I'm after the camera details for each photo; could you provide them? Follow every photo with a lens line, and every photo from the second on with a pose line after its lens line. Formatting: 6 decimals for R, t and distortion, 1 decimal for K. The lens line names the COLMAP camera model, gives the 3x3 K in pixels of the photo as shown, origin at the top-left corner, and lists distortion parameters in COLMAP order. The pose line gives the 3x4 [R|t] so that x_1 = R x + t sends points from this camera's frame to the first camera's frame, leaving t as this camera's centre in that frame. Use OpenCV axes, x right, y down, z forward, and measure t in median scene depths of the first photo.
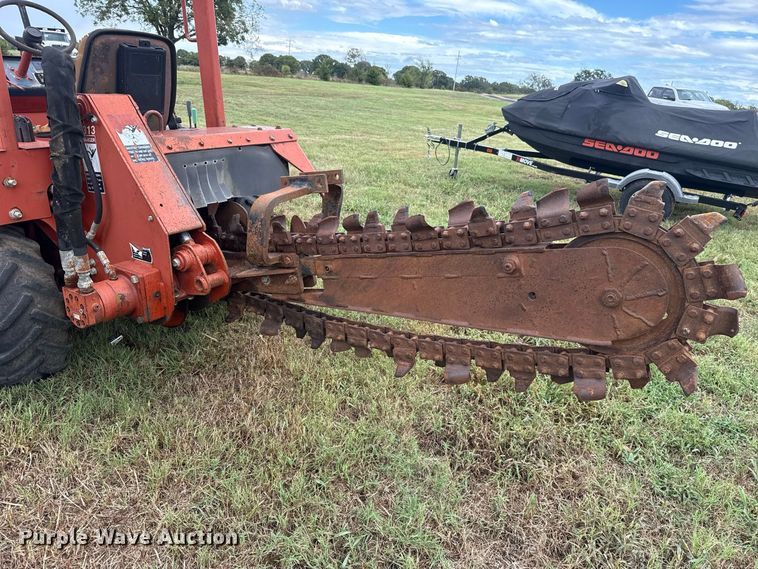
lens RADIAL K [[530.1, 0, 382.0], [0, 530.1, 285.4], [0, 0, 1]] dist [0.085584, -0.117860]
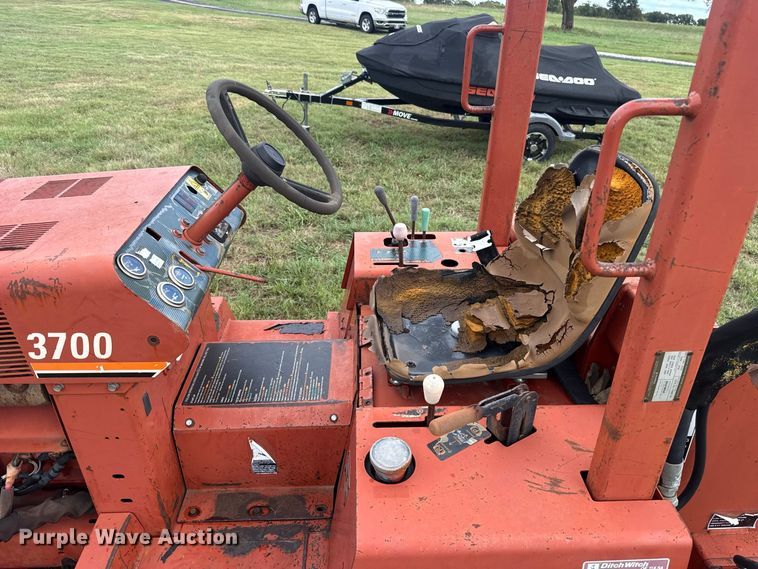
lens RADIAL K [[541.3, 0, 383.5], [0, 541.3, 283.8], [0, 0, 1]] dist [0.033602, -0.054343]
pose [[0.819711, -0.296587, 0.490011, -0.927552], [0.213791, 0.952099, 0.218635, -0.505616], [-0.531383, -0.074457, 0.843853, 0.635909]]
